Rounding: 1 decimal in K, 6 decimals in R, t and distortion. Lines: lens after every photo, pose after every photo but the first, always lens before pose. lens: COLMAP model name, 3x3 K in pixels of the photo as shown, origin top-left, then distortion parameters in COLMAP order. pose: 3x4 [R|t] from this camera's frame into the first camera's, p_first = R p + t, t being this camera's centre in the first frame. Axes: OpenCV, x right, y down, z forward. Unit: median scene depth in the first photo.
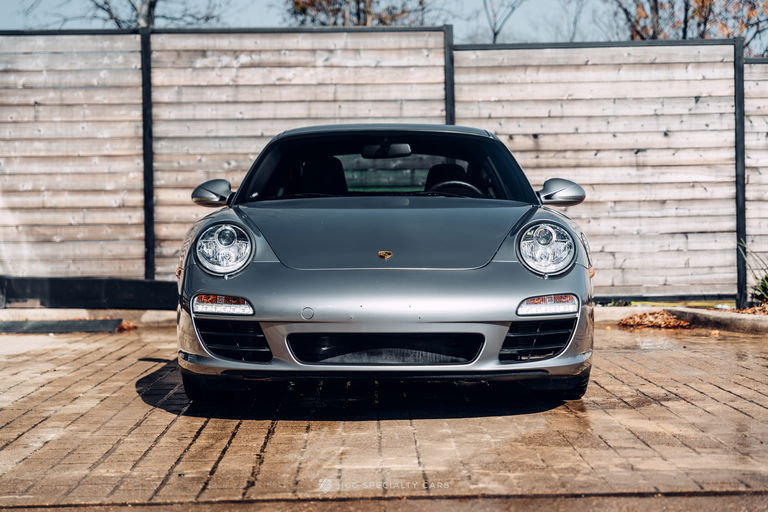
lens RADIAL K [[1593.9, 0, 383.4], [0, 1593.9, 254.2], [0, 0, 1]] dist [0.099286, 0.000000]
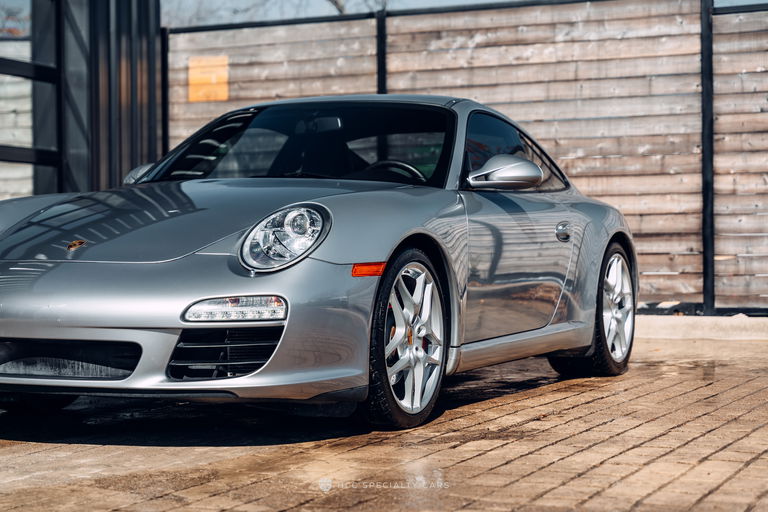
lens RADIAL K [[1593.9, 0, 384.5], [0, 1593.9, 261.9], [0, 0, 1]] dist [0.099286, 0.000000]
pose [[0.909745, 0.006819, -0.415111, 0.241707], [-0.006268, 0.999977, 0.002691, 0.002916], [0.415120, 0.000154, 0.909767, 0.150367]]
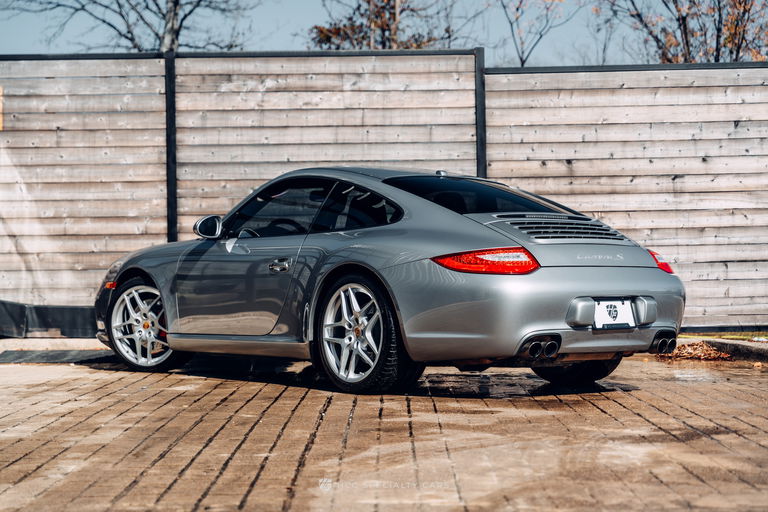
lens RADIAL K [[1593.9, 0, 364.5], [0, 1593.9, 255.6], [0, 0, 1]] dist [0.099286, 0.000000]
pose [[0.999703, 0.001055, -0.024349, -0.005512], [-0.001575, 0.999771, -0.021335, 0.004063], [0.024321, 0.021367, 0.999476, 0.027146]]
